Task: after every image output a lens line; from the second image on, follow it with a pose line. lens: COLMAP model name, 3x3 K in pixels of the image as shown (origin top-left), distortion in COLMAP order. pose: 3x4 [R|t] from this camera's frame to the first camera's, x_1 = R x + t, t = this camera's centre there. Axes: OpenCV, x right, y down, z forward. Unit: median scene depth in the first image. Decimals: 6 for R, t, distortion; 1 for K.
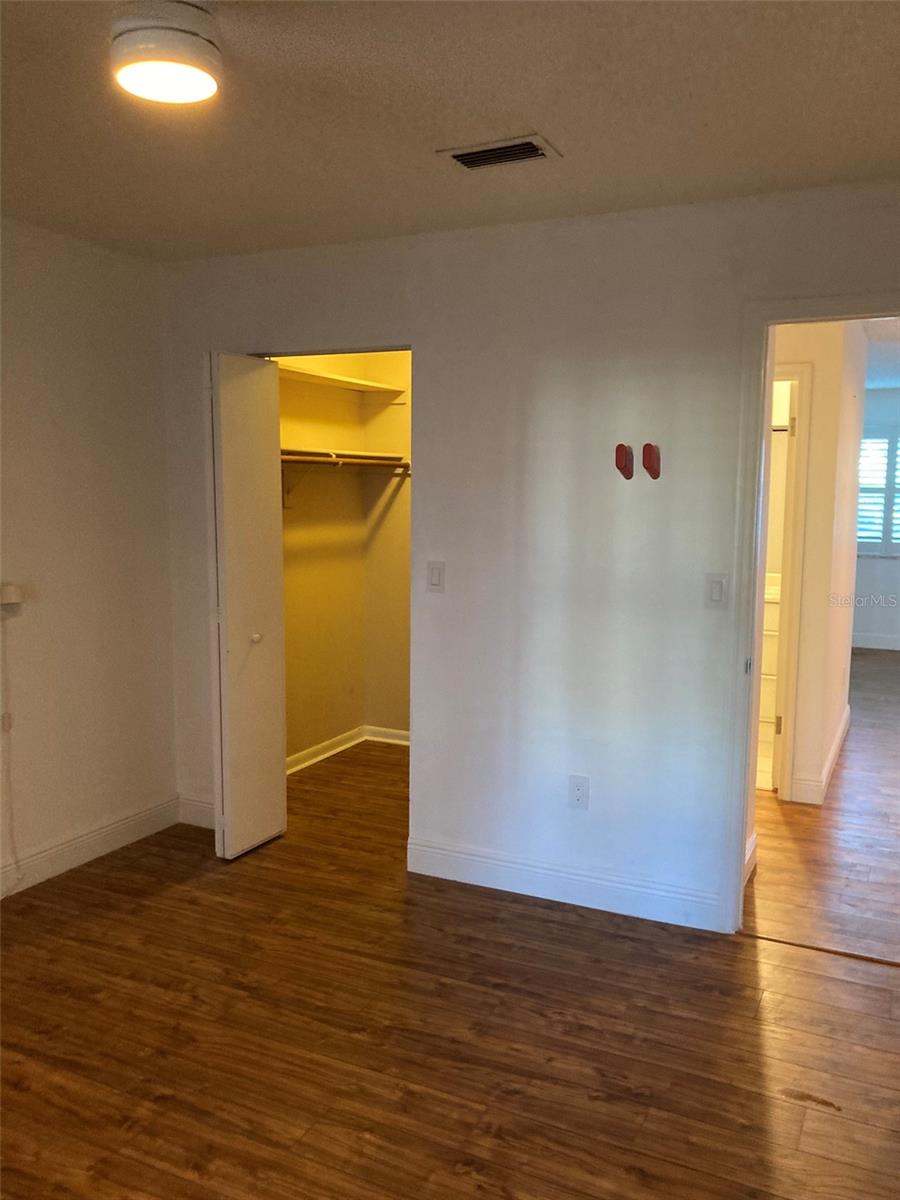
lens RADIAL K [[977.7, 0, 441.6], [0, 977.7, 601.1], [0, 0, 1]] dist [-0.011771, -0.009502]
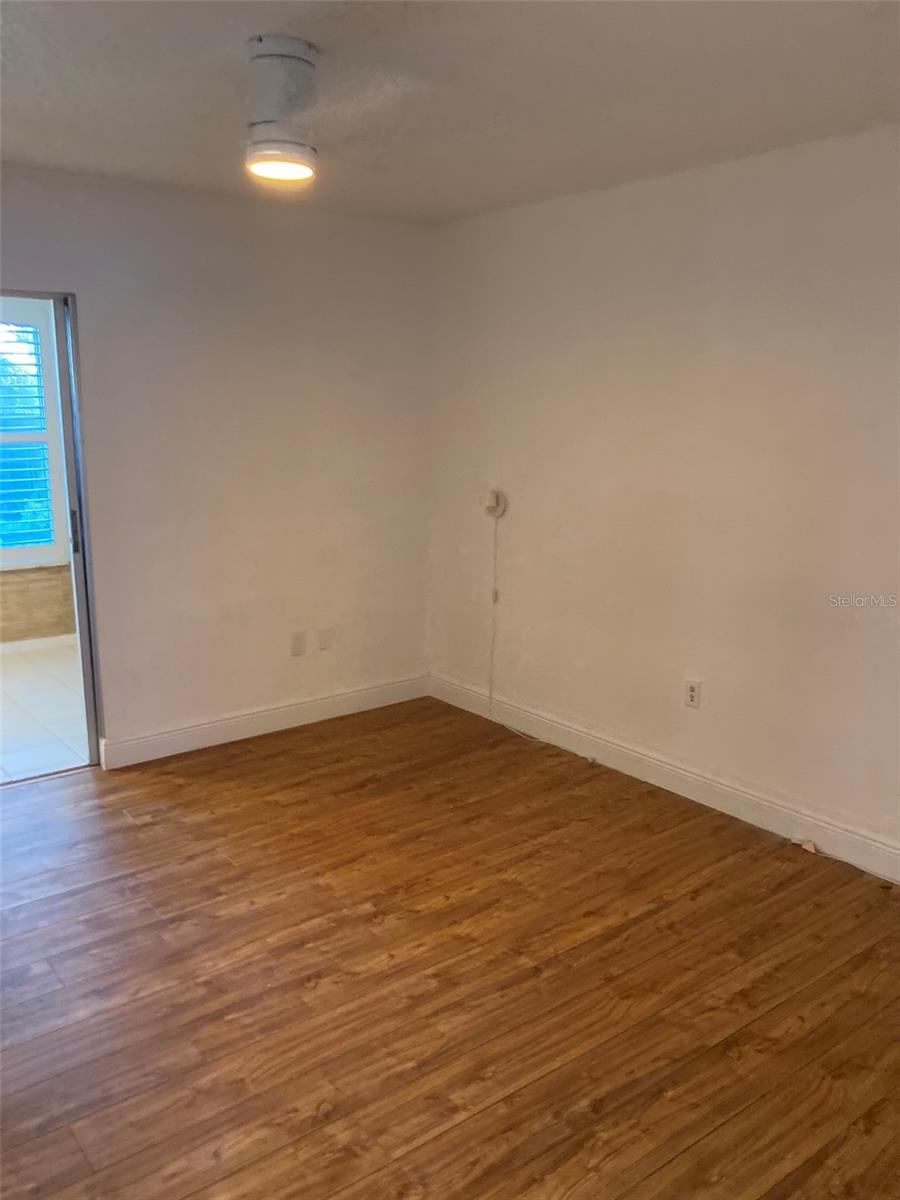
lens RADIAL K [[981.7, 0, 451.6], [0, 981.7, 607.2], [0, 0, 1]] dist [0.004766, -0.004243]
pose [[-0.429555, 0.175533, -0.885816, 0.525947], [-0.113680, 0.962612, 0.245877, -0.132983], [0.895857, 0.206317, -0.393541, 0.941152]]
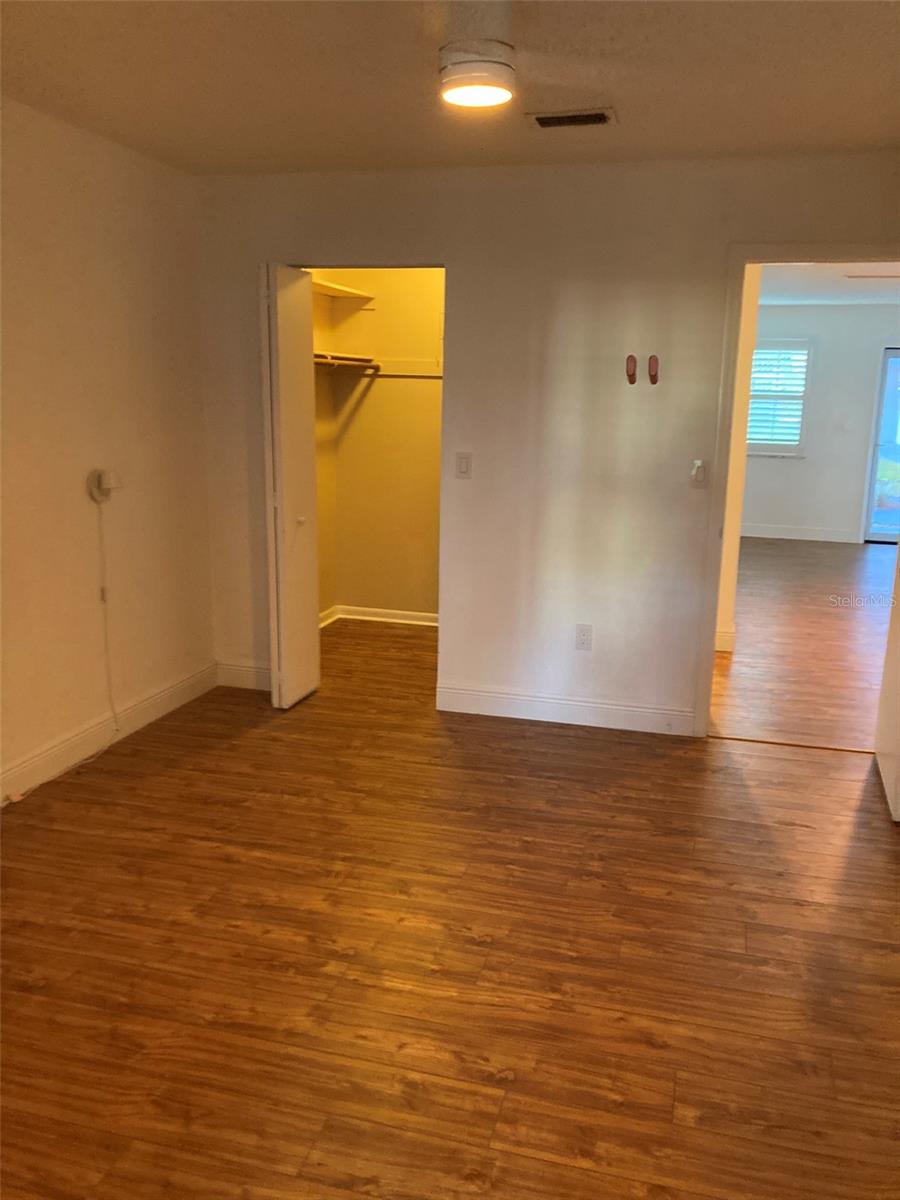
lens RADIAL K [[981.7, 0, 451.6], [0, 981.7, 607.2], [0, 0, 1]] dist [0.004766, -0.004243]
pose [[0.982105, -0.030496, 0.185848, -0.283633], [0.010501, 0.994135, 0.107637, 0.021339], [-0.188041, -0.103760, 0.976665, -0.216751]]
